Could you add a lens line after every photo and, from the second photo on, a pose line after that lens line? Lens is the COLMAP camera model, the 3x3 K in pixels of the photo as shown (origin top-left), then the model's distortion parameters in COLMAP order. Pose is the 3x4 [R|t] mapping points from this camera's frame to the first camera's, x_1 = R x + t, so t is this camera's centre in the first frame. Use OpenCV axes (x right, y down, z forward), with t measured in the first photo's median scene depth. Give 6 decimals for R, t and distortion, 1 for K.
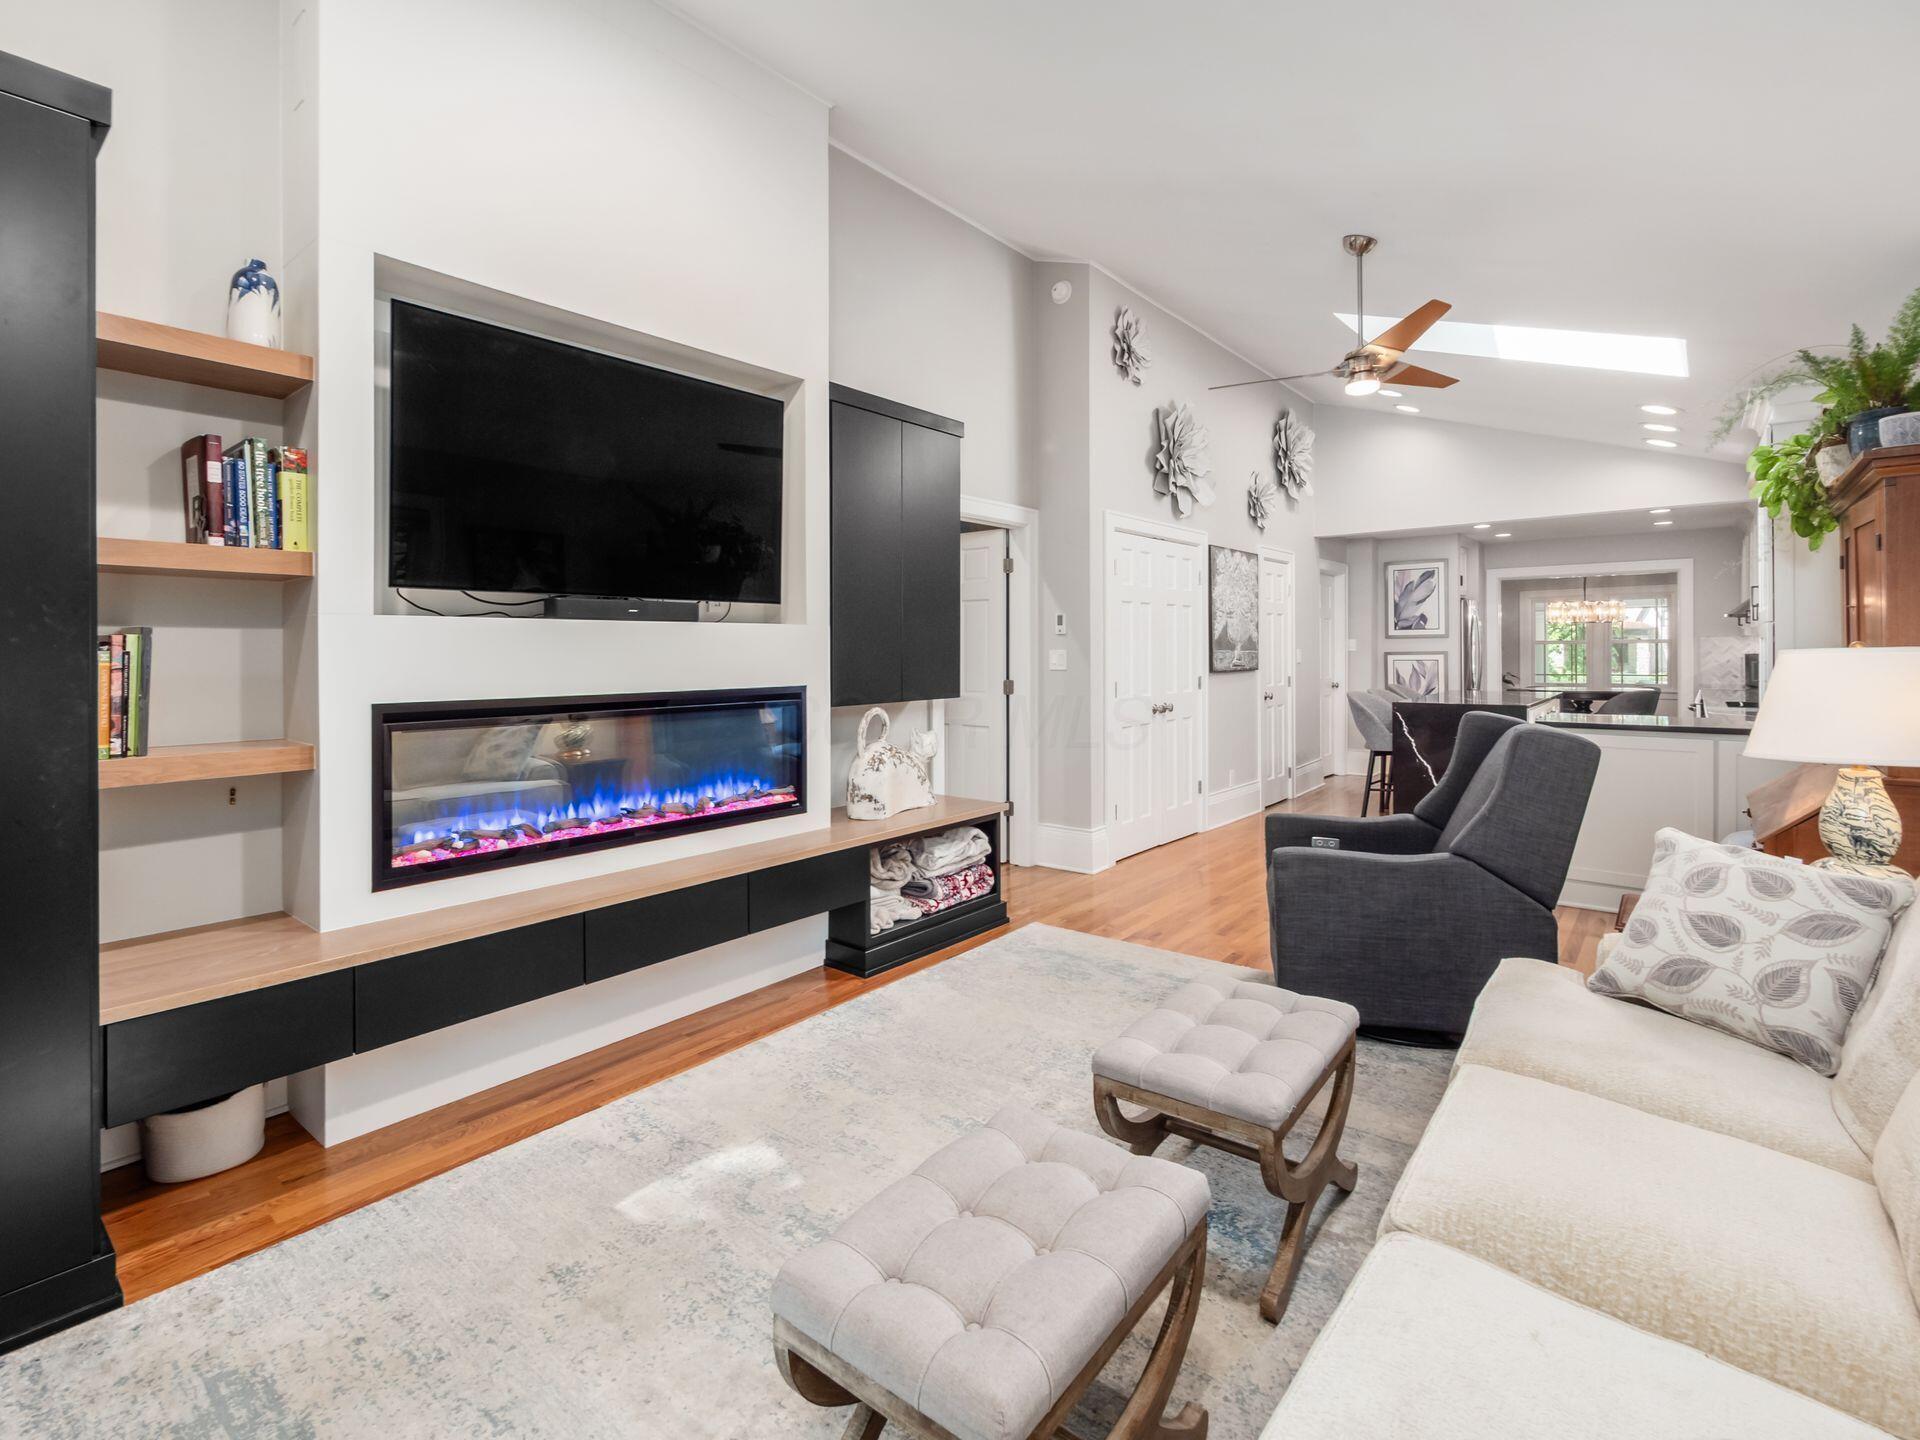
lens RADIAL K [[899.5, 0, 938.0], [0, 899.5, 660.6], [0, 0, 1]] dist [-0.000027, 0.000054]
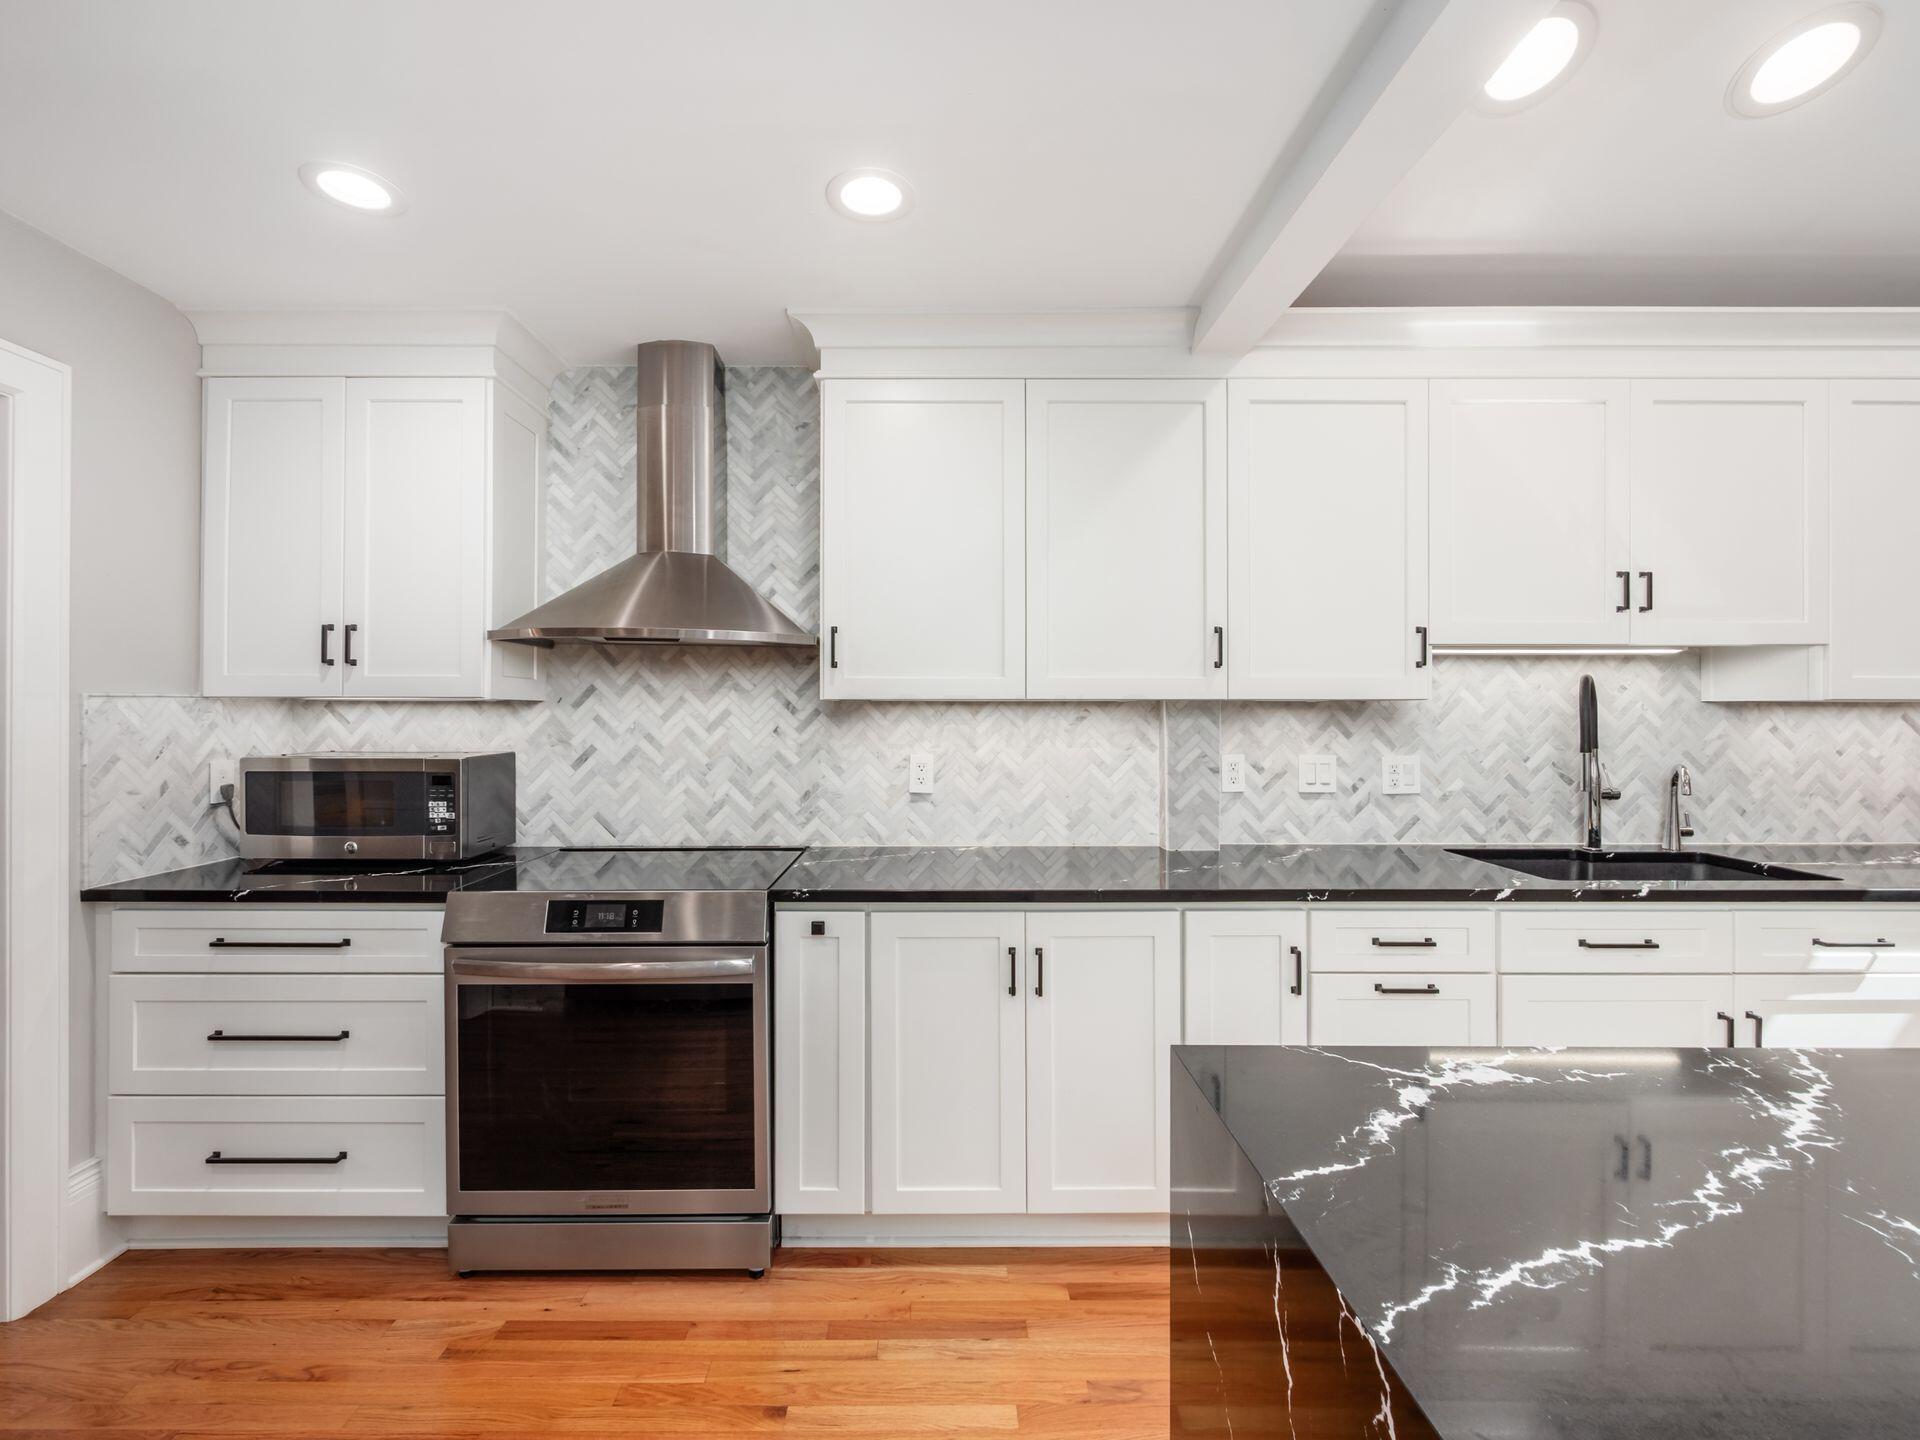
lens RADIAL K [[832.3, 0, 945.5], [0, 832.3, 711.9], [0, 0, 1]] dist [-0.001285, -0.000021]
pose [[-0.642309, 0.010992, 0.766367, 0.523196], [0.012443, 0.999915, -0.003912, -0.018266], [-0.766345, 0.007023, -0.642391, 0.961235]]
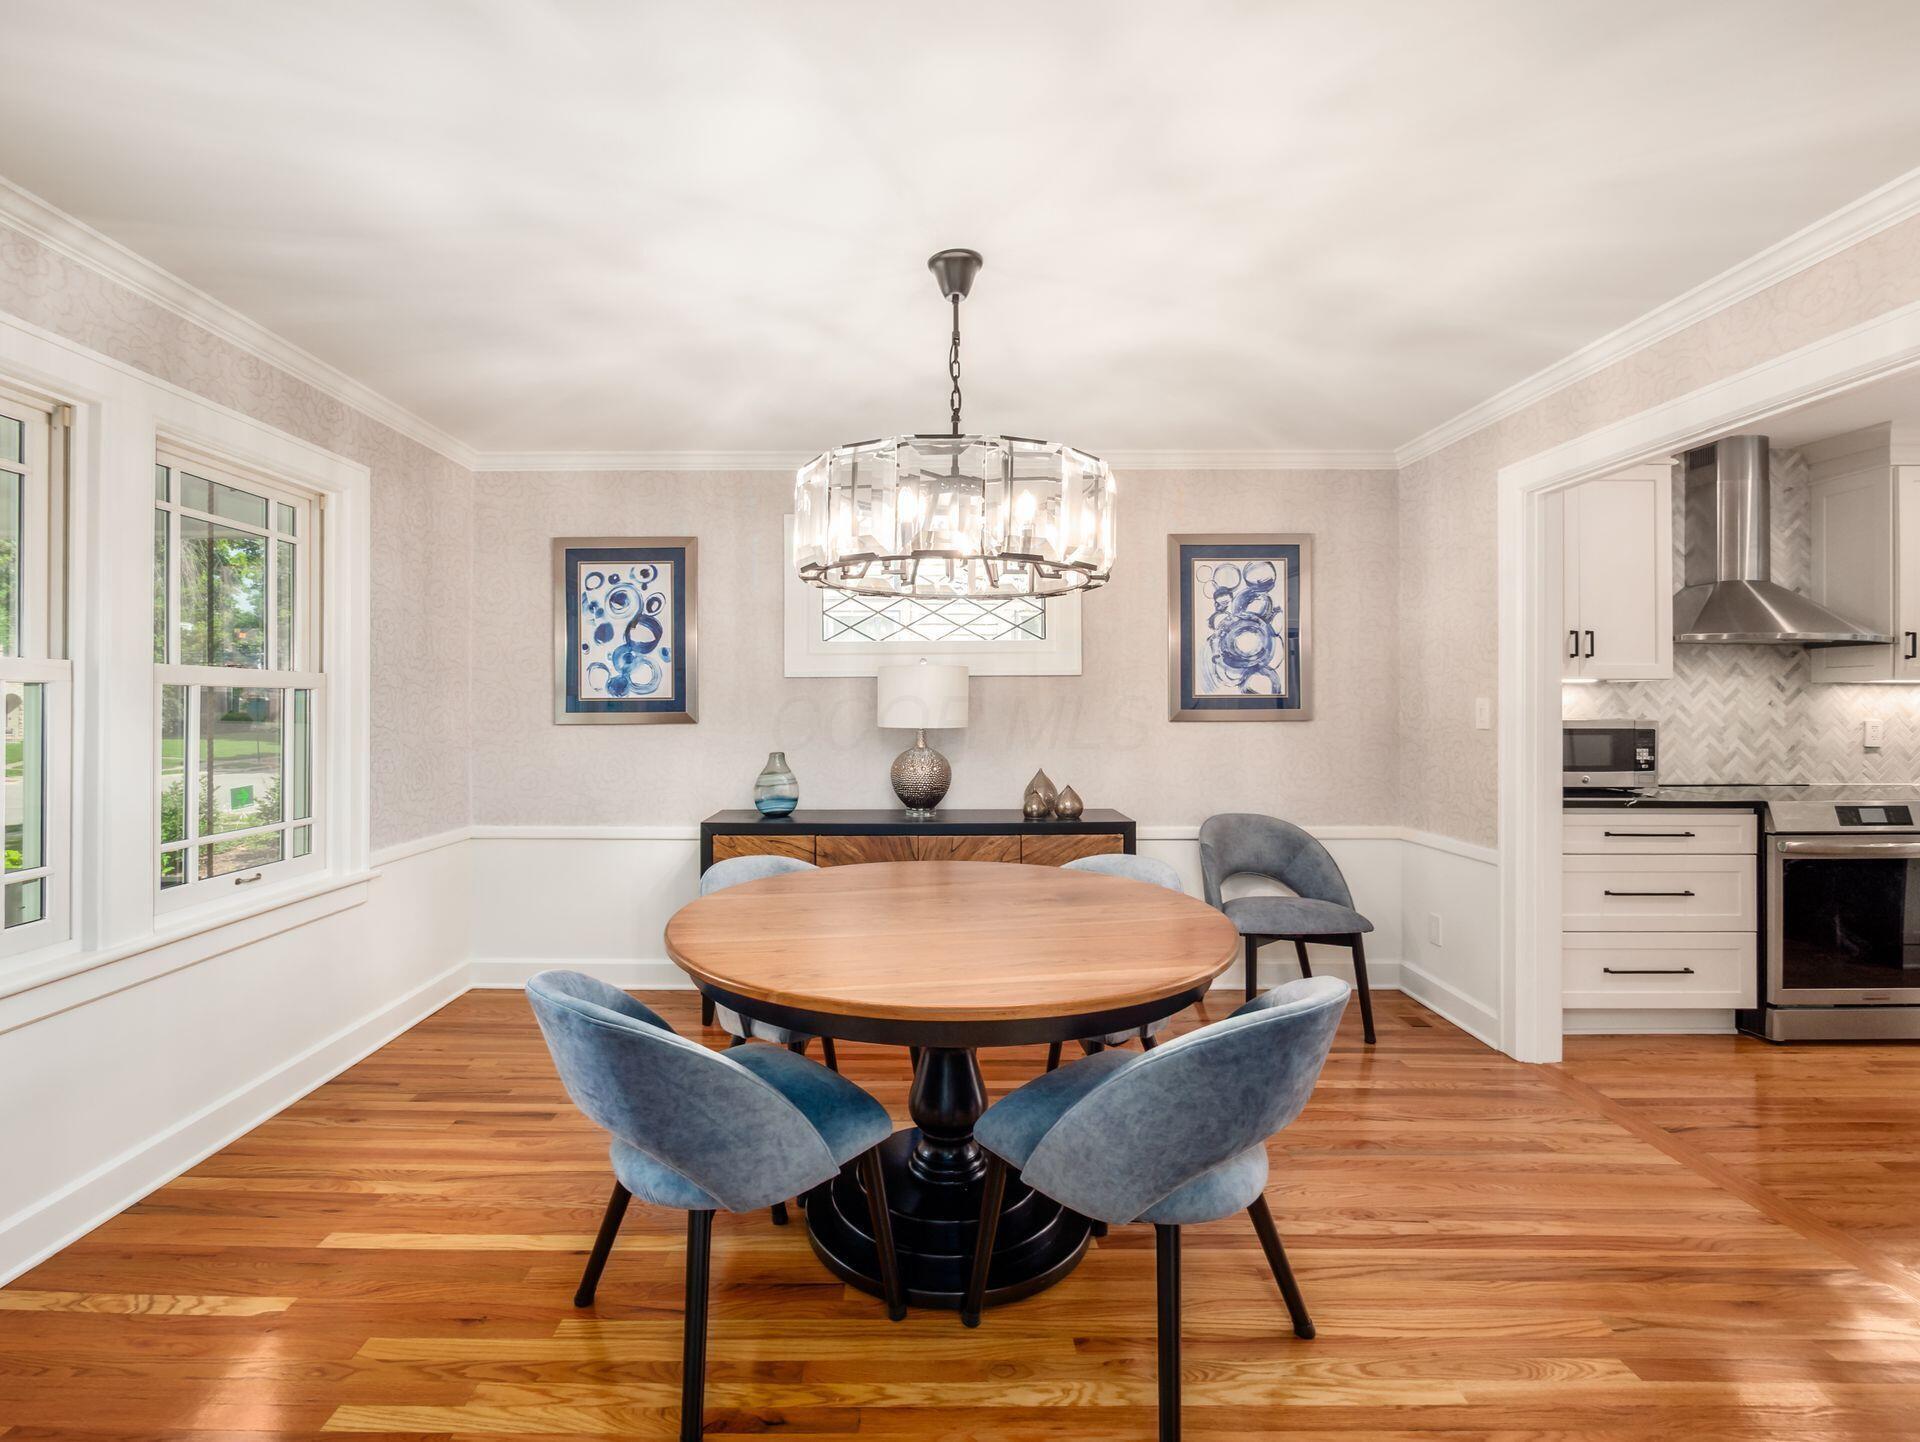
lens RADIAL K [[832.3, 0, 945.5], [0, 832.3, 712.9], [0, 0, 1]] dist [-0.001285, -0.000021]
pose [[-0.638379, 0.009201, 0.769667, 0.732778], [0.013504, 0.999909, -0.000754, -0.013998], [-0.769604, 0.009912, -0.638445, 1.412829]]
